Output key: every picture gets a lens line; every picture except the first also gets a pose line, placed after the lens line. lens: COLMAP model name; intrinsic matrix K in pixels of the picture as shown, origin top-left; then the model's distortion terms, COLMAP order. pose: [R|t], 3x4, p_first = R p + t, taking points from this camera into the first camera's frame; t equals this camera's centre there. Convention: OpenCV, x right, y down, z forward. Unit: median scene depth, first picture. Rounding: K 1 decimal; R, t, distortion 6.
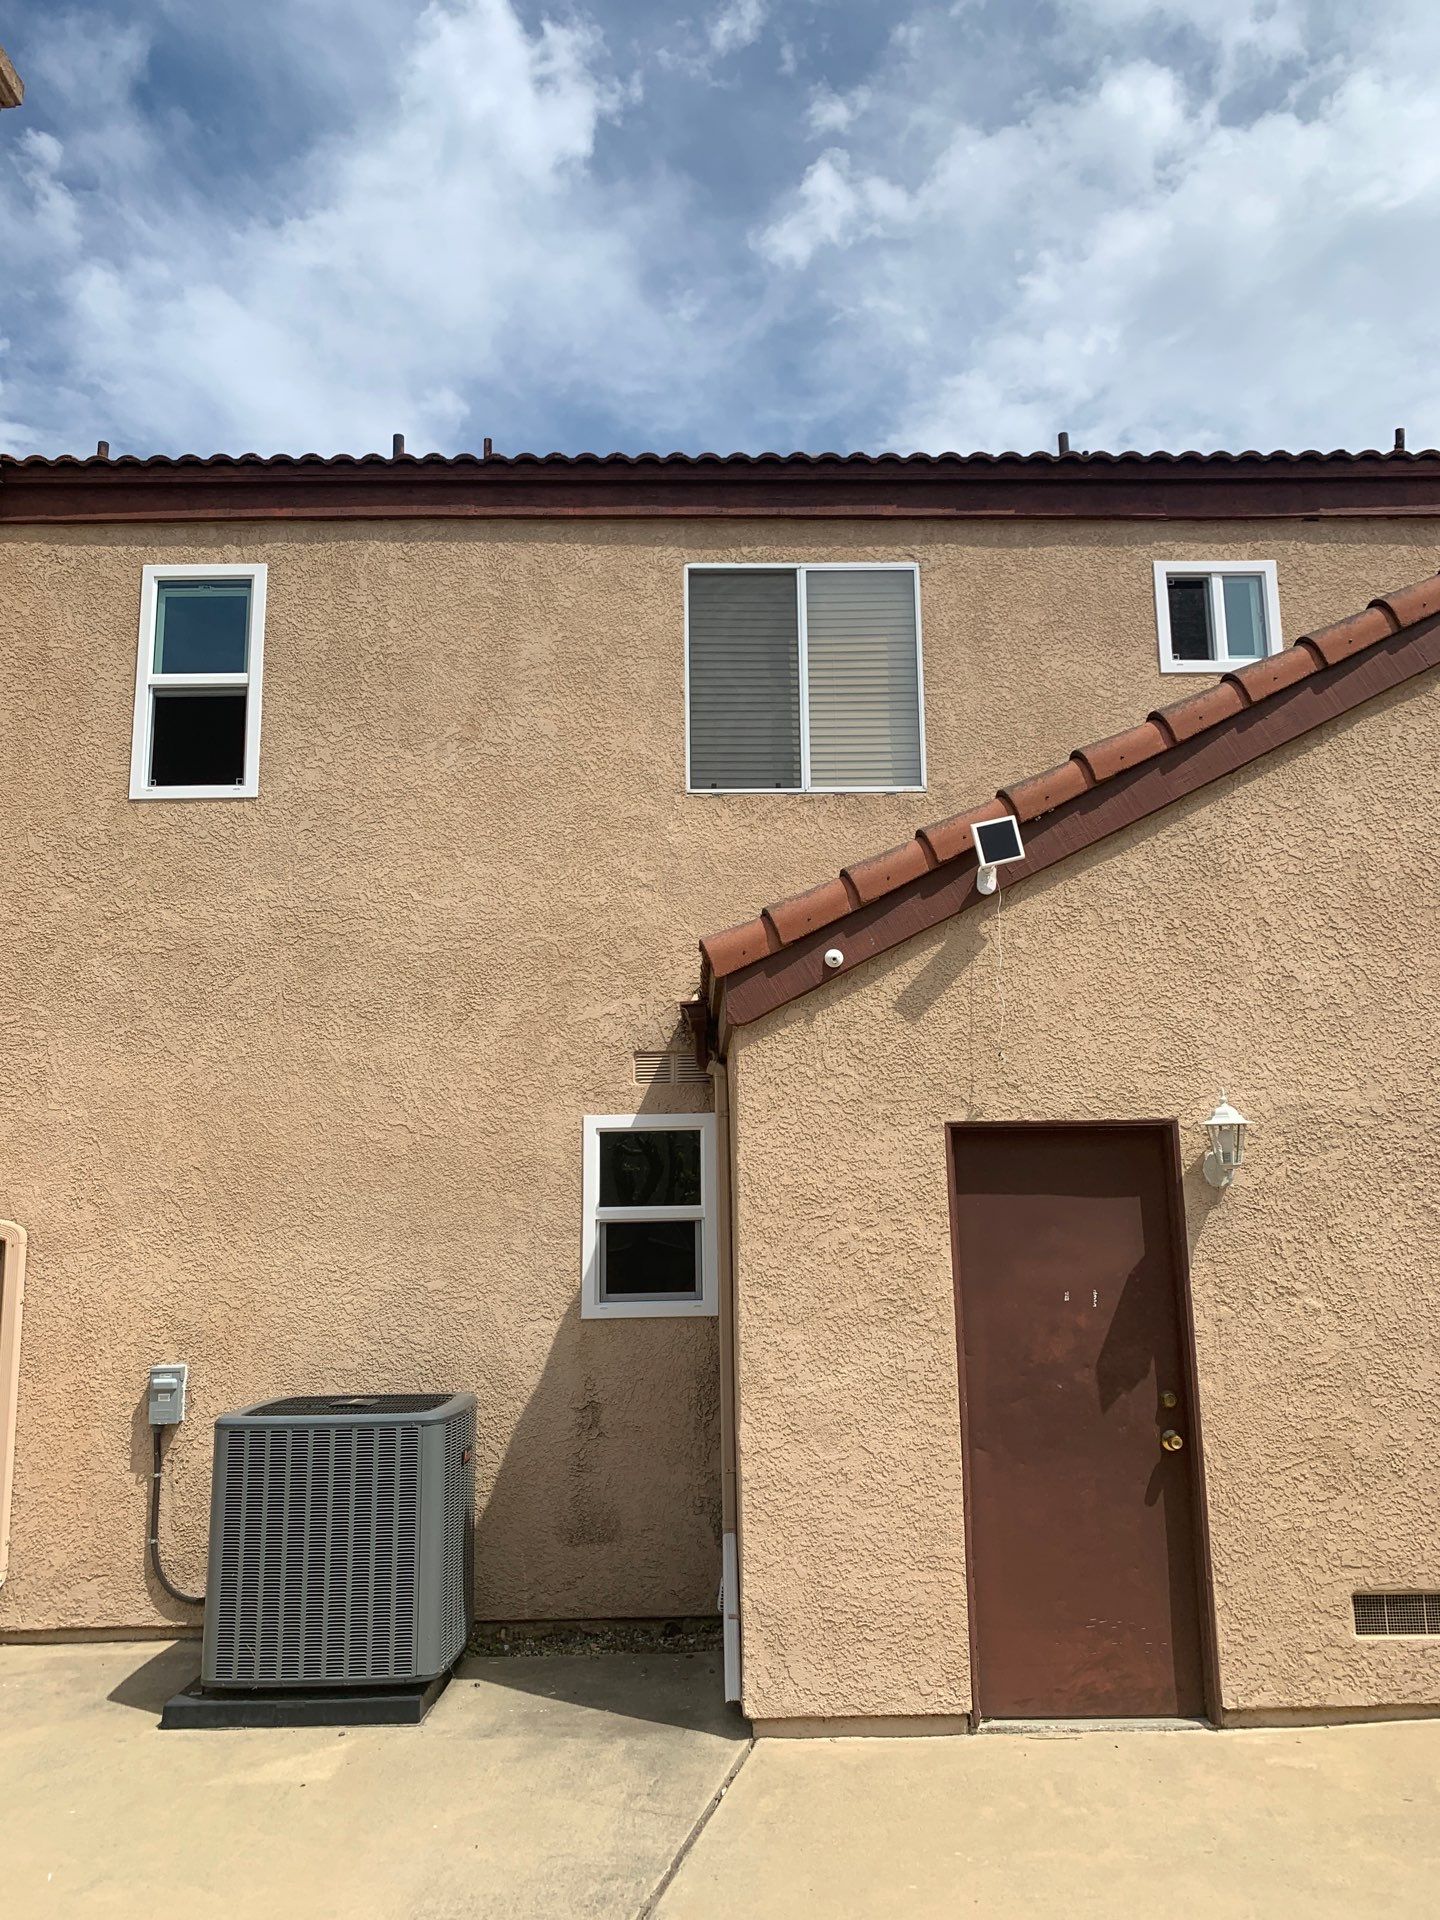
lens RADIAL K [[1479.7, 0, 719.9], [0, 1479.7, 935.9], [0, 0, 1]] dist [0.005187, 0.000013]
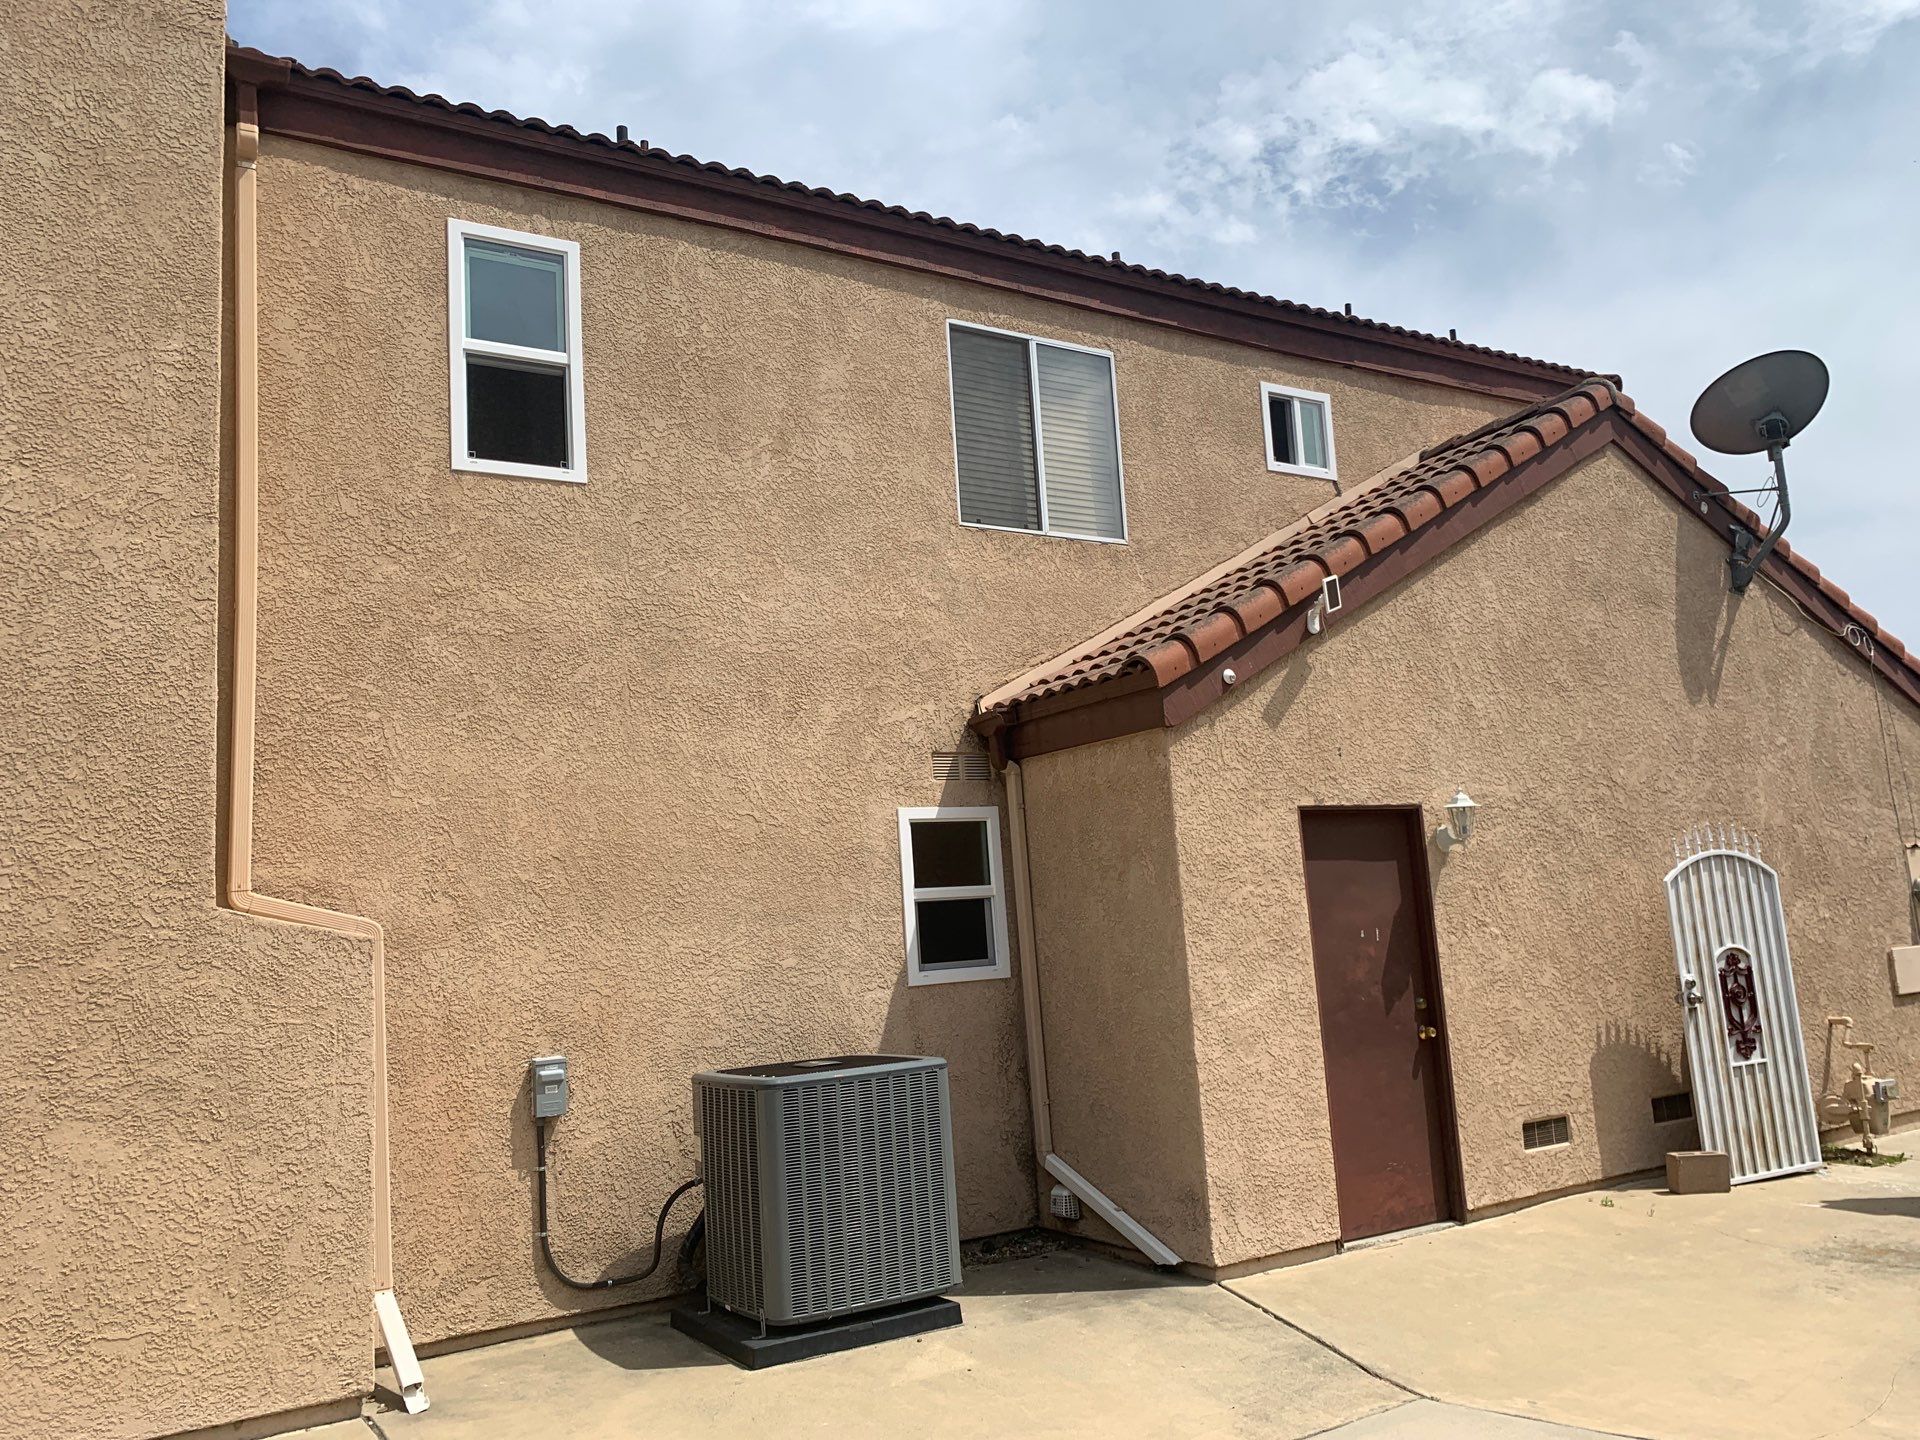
lens RADIAL K [[1466.4, 0, 960.0], [0, 1466.4, 720.0], [0, 0, 1]] dist [0.022961, -0.030726]
pose [[0.857556, 0.036516, 0.513093, -0.631918], [-0.051190, 0.998584, 0.014487, 0.038338], [-0.511837, -0.038689, 0.858211, 0.033837]]
